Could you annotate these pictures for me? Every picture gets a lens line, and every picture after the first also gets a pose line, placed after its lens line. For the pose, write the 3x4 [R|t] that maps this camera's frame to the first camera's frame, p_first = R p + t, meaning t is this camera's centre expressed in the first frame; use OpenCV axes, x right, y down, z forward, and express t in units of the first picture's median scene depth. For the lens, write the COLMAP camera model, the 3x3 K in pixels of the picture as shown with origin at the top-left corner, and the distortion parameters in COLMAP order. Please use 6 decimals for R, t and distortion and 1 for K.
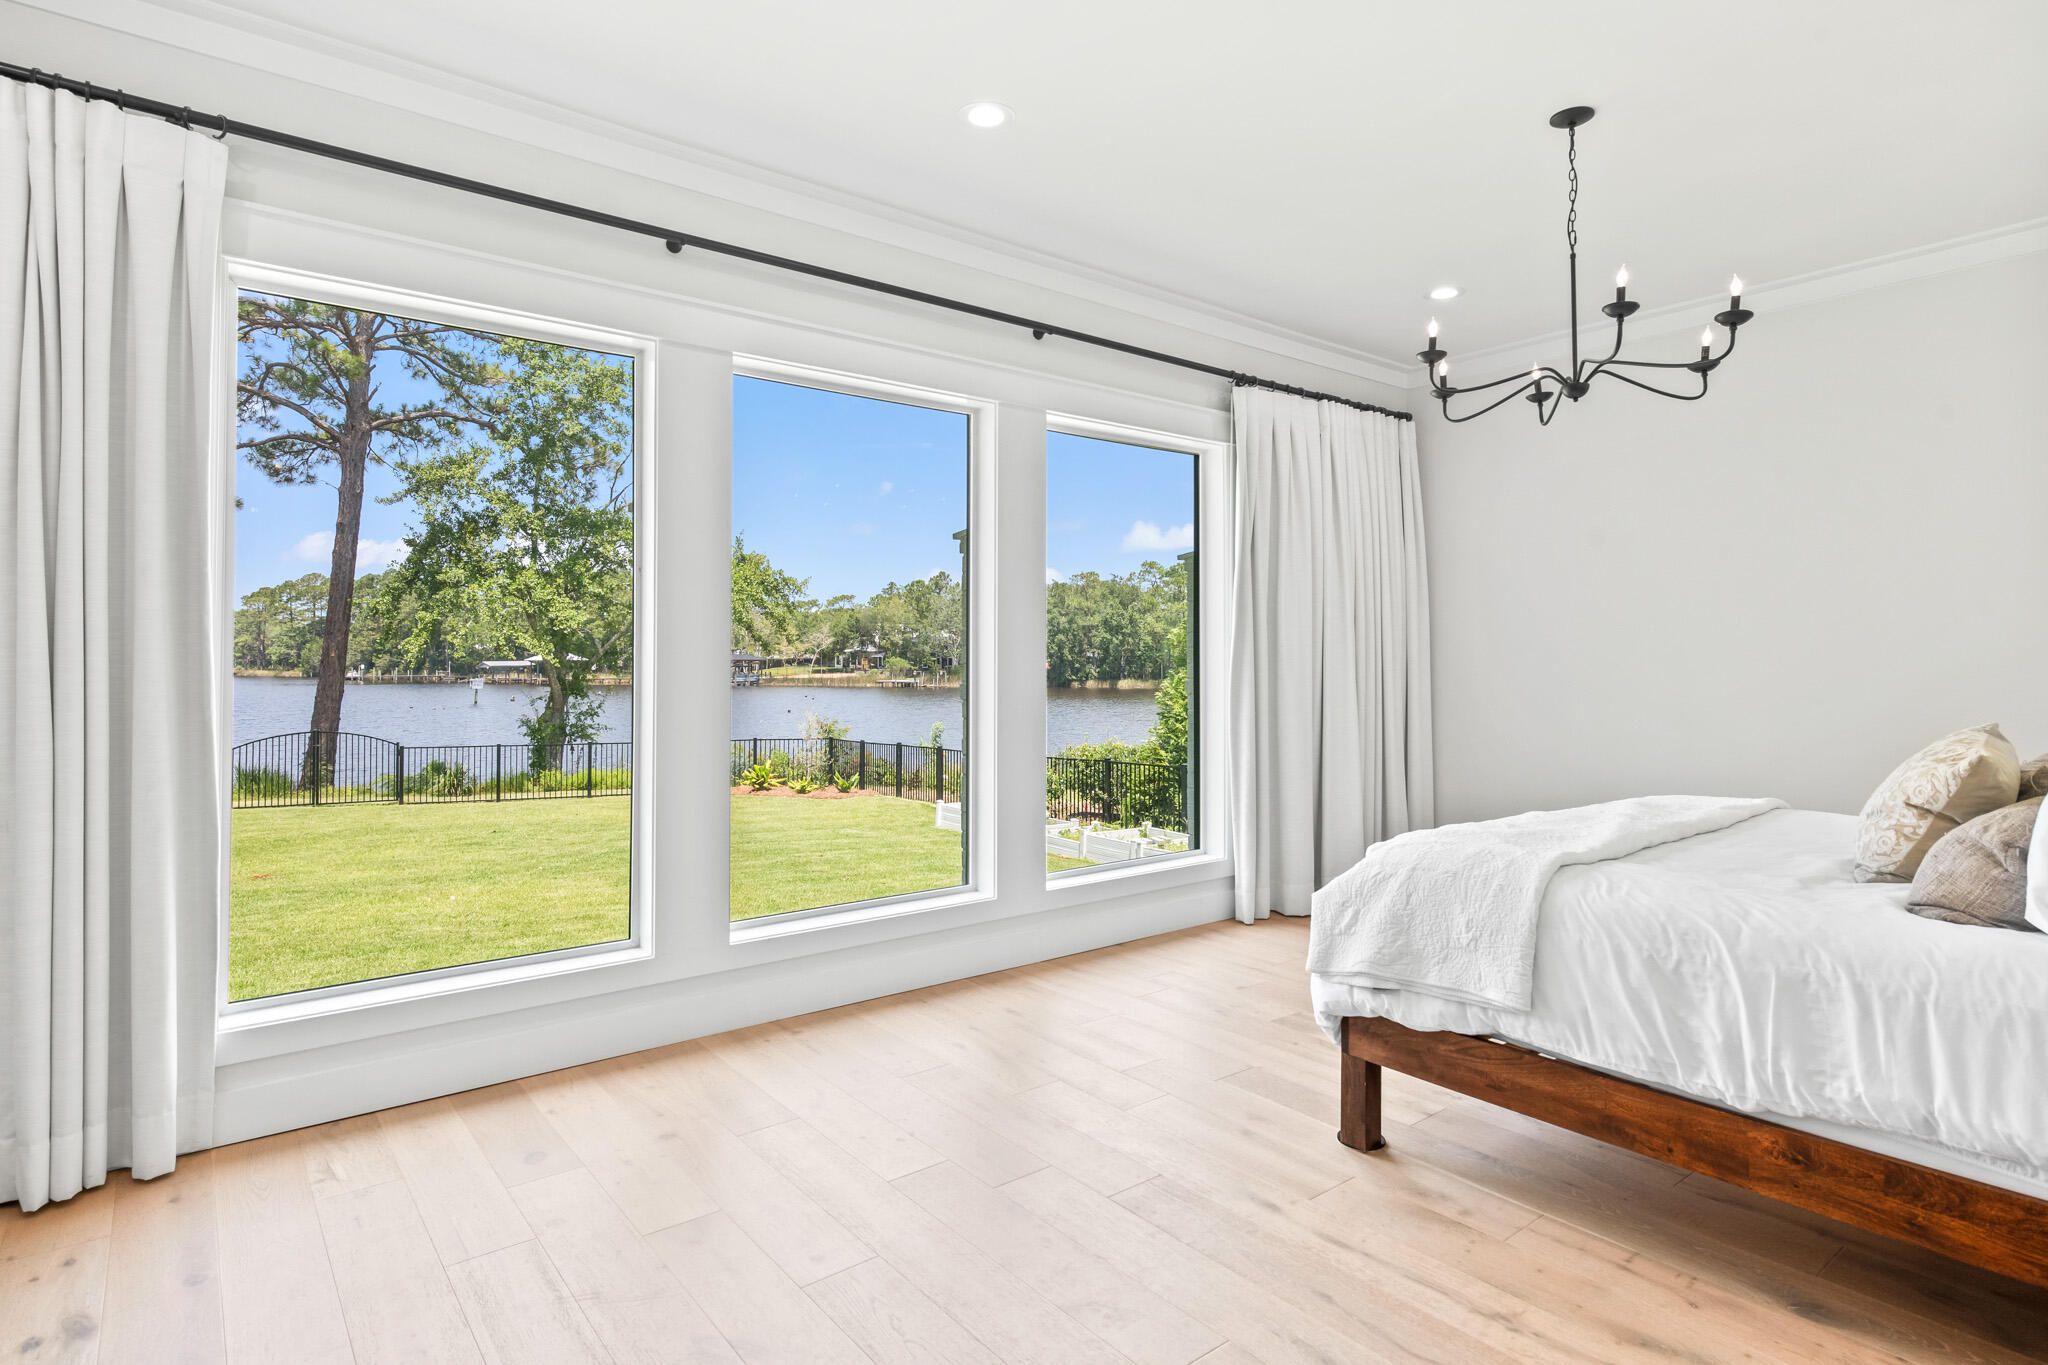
lens RADIAL K [[1088.7, 0, 1046.4], [0, 1088.7, 635.2], [0, 0, 1]] dist [-0.004056, 0.000837]
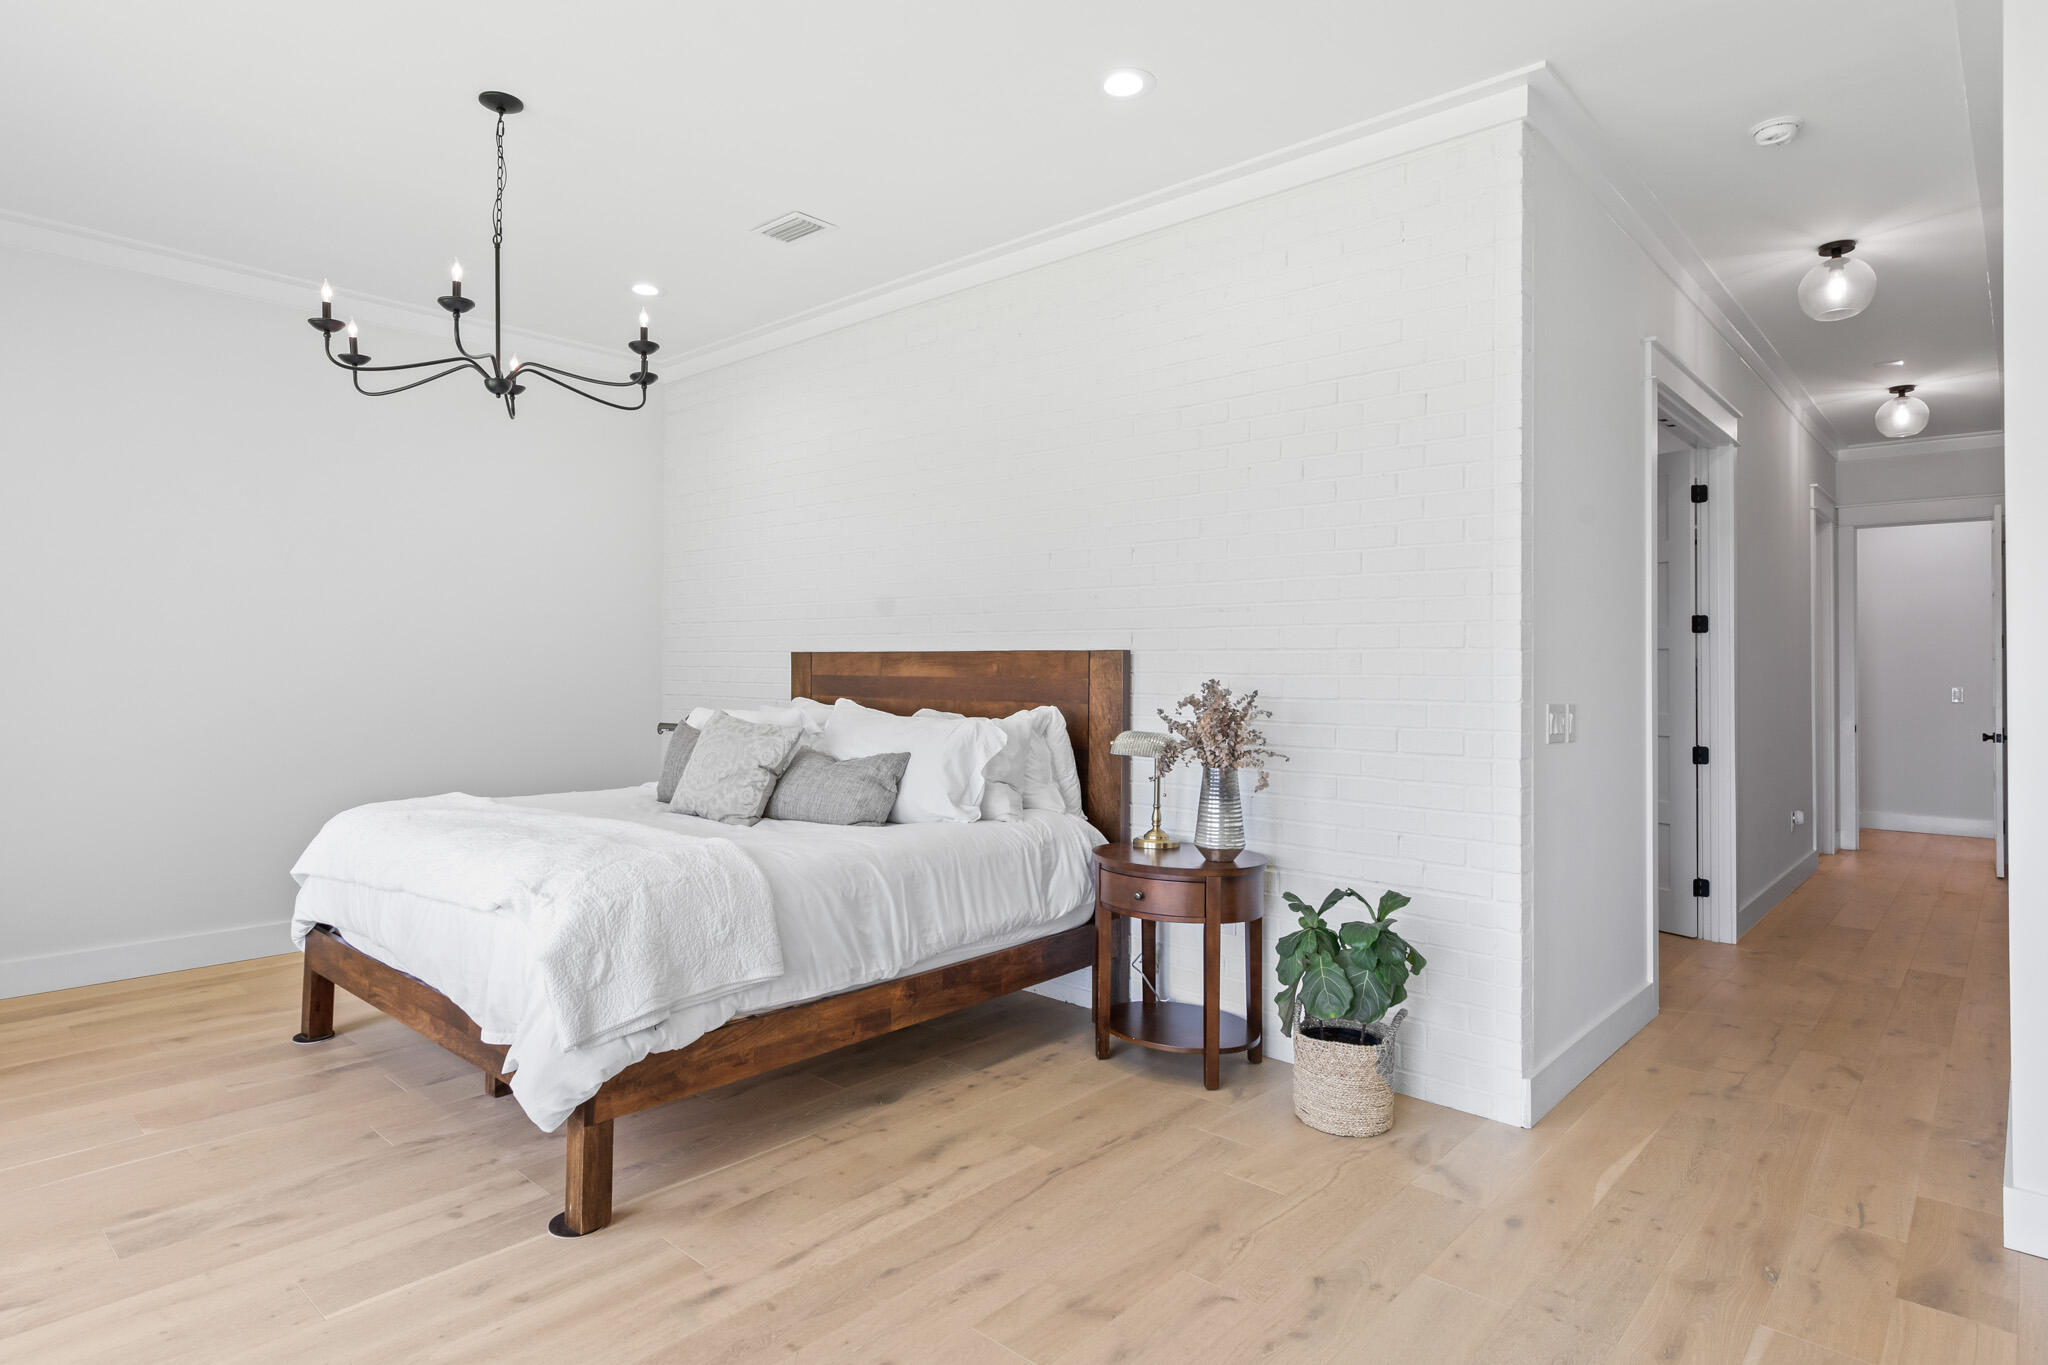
lens RADIAL K [[1088.7, 0, 983.0], [0, 1088.7, 645.0], [0, 0, 1]] dist [-0.004056, 0.000837]
pose [[-0.140302, 0.019639, 0.989914, -0.685625], [-0.030355, 0.999248, -0.024127, 0.019992], [-0.989643, -0.033433, -0.139600, 0.911793]]
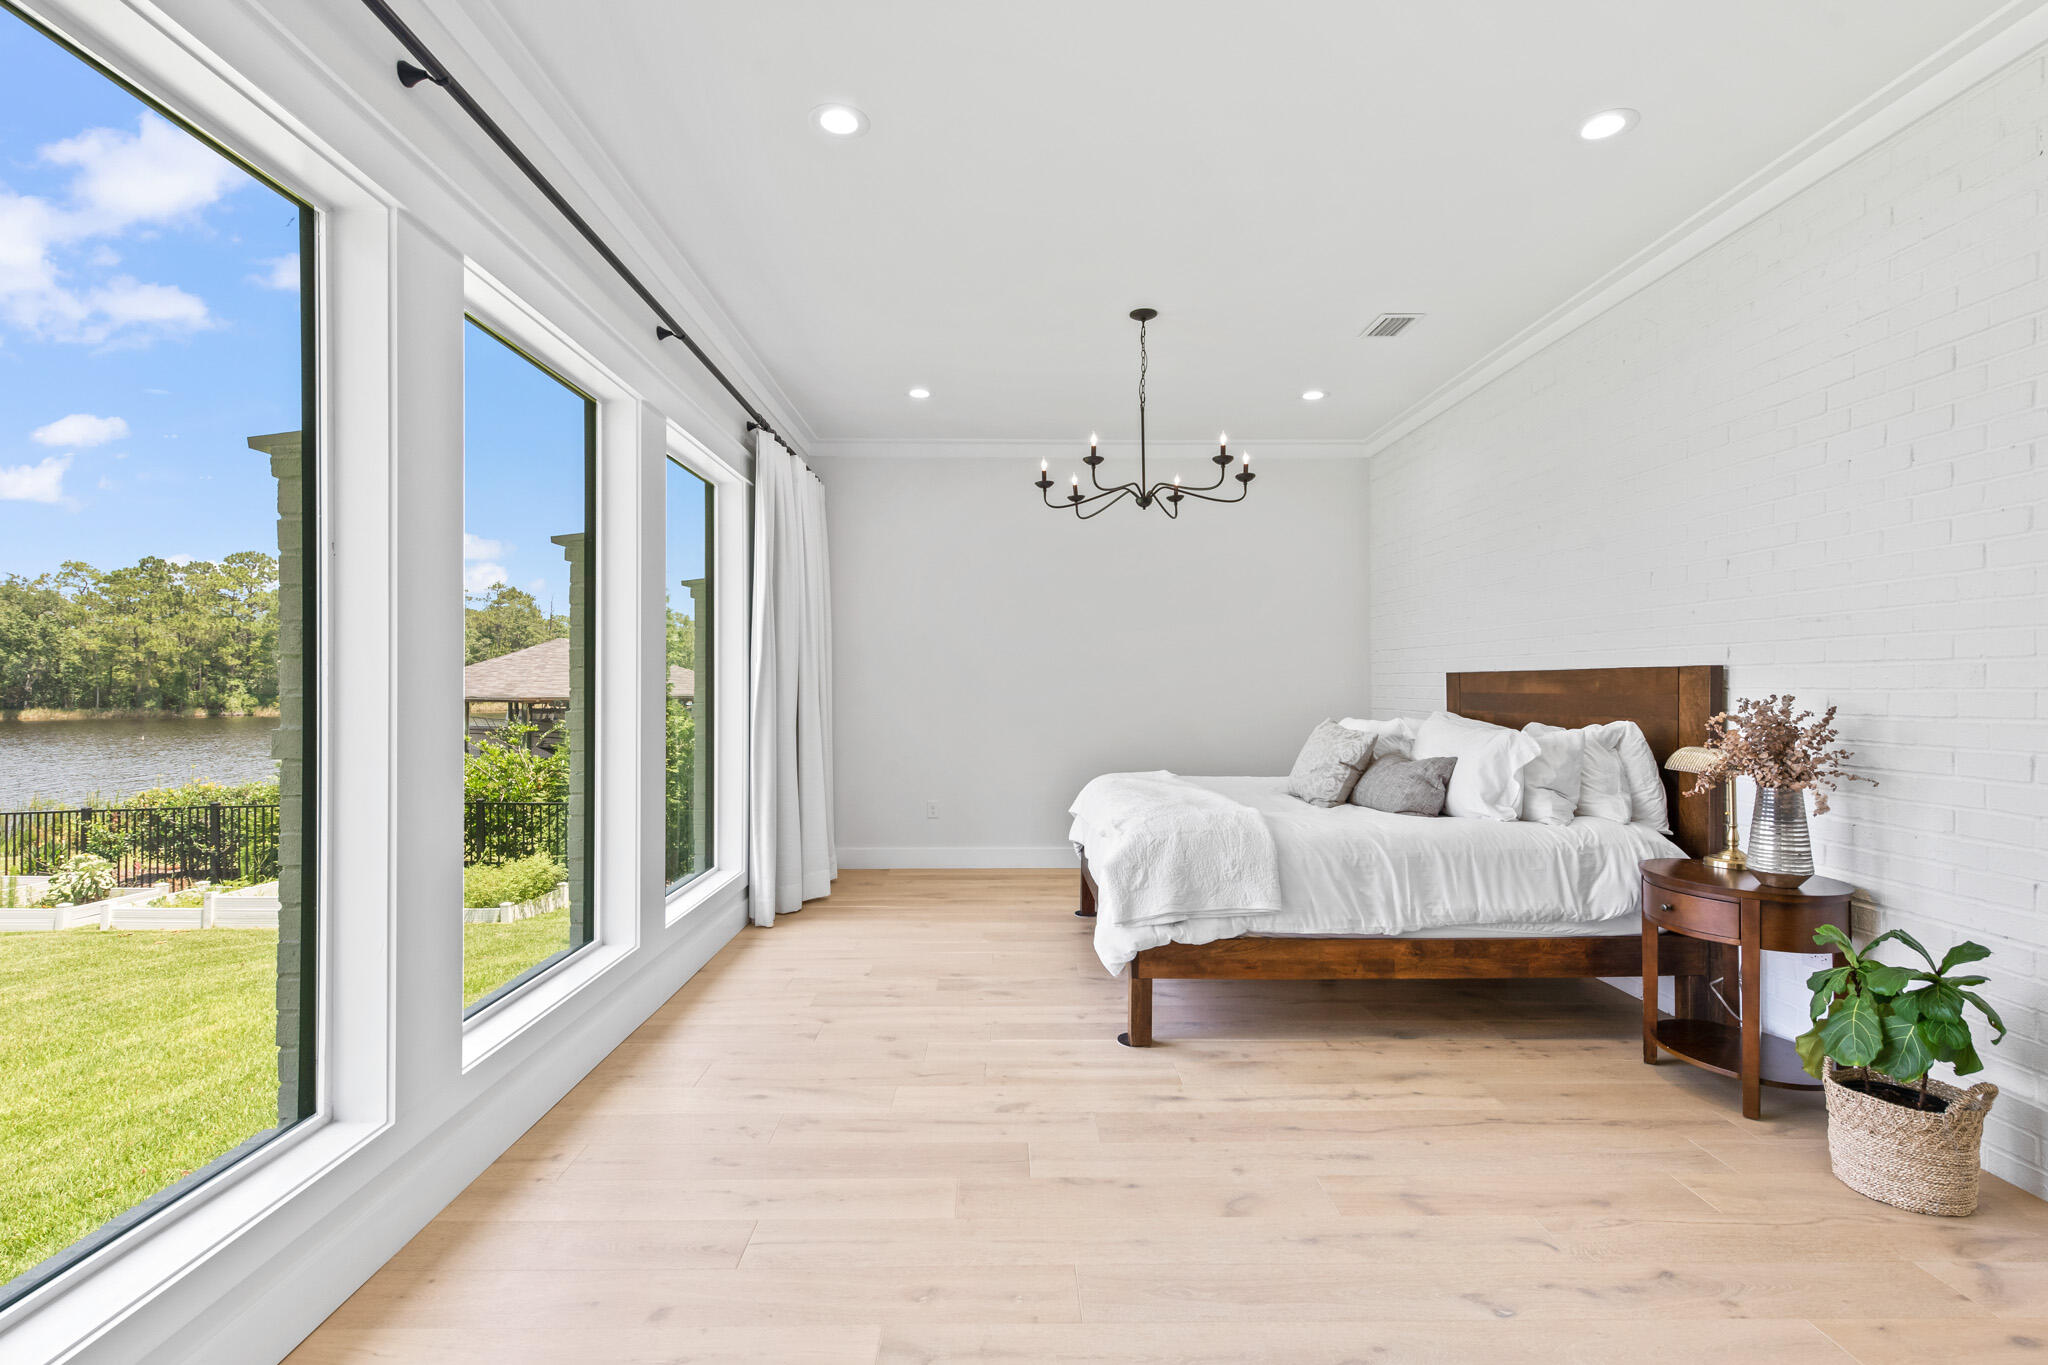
lens RADIAL K [[928.8, 0, 1037.9], [0, 928.8, 679.4], [0, 0, 1]] dist [0.001098, -0.002186]
pose [[0.603708, 0.005948, 0.797183, -0.782565], [-0.019248, 0.999789, 0.007116, 0.012205], [-0.796973, -0.019640, 0.603695, 0.457020]]
